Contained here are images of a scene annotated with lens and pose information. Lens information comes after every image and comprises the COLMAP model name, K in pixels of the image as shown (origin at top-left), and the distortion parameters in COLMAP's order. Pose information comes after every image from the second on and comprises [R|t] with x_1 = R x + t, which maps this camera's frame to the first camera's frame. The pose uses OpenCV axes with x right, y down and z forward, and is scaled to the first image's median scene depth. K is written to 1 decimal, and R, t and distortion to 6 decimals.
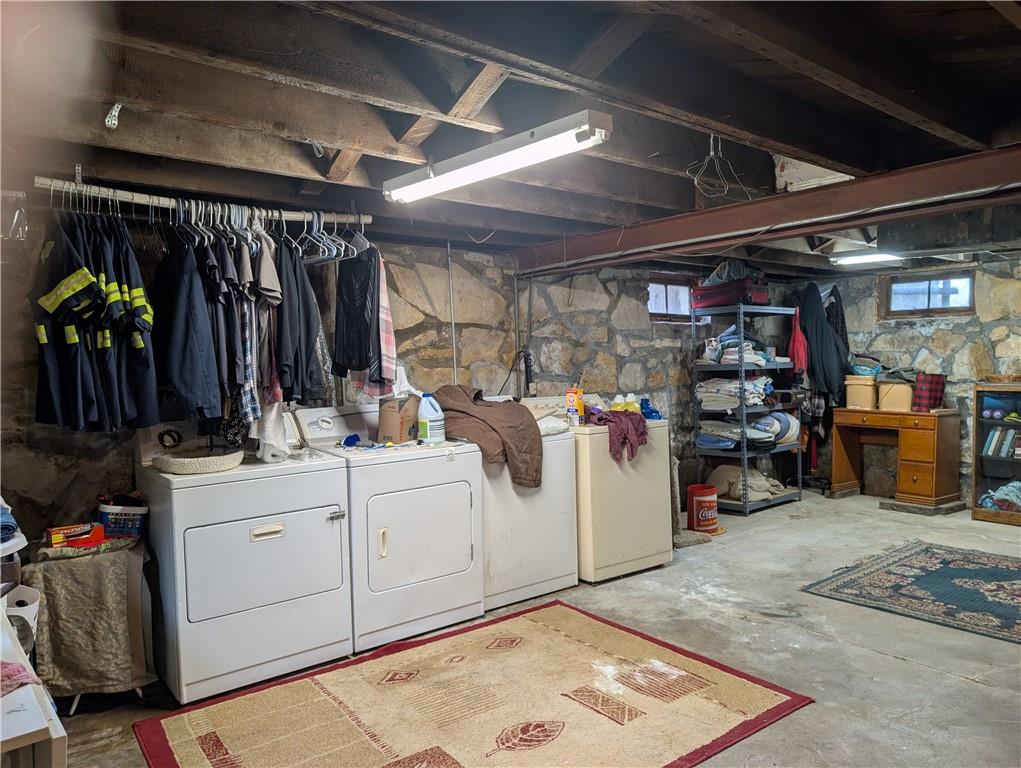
lens RADIAL K [[728.4, 0, 508.3], [0, 728.4, 386.1], [0, 0, 1]] dist [0.027840, -0.030883]
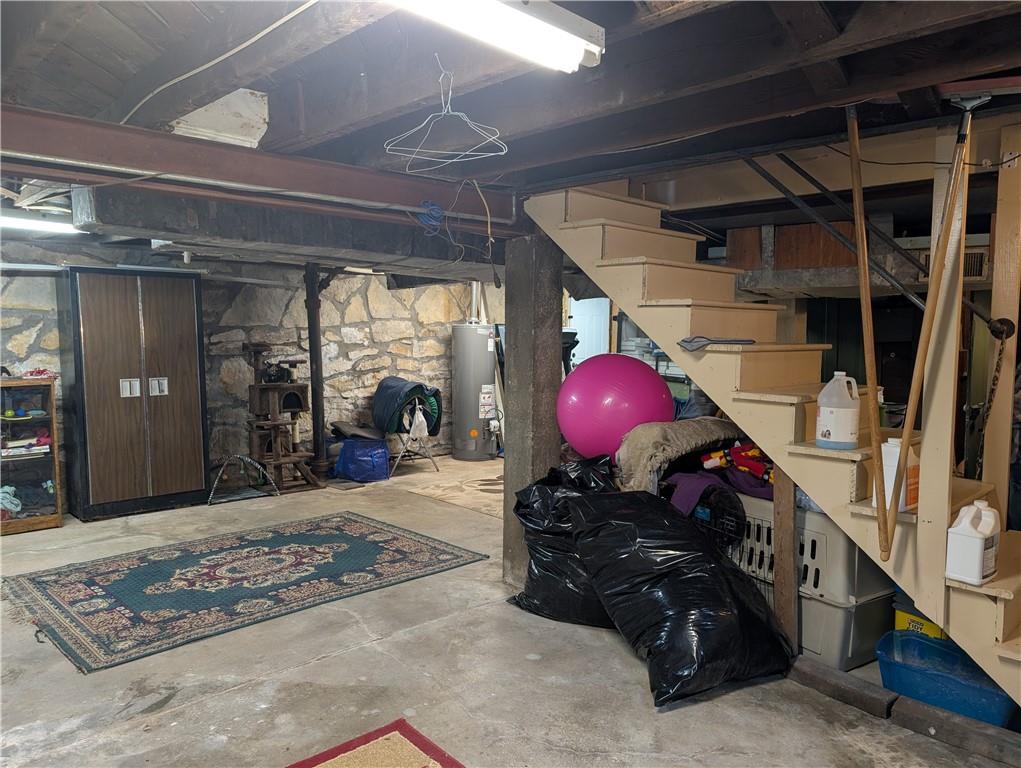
lens RADIAL K [[728.4, 0, 508.9], [0, 728.4, 386.7], [0, 0, 1]] dist [0.027840, -0.030883]
pose [[-0.085611, -0.059173, 0.994570, -0.357372], [0.035805, 0.997407, 0.062423, -0.037364], [-0.995685, 0.040955, -0.083270, 0.649483]]
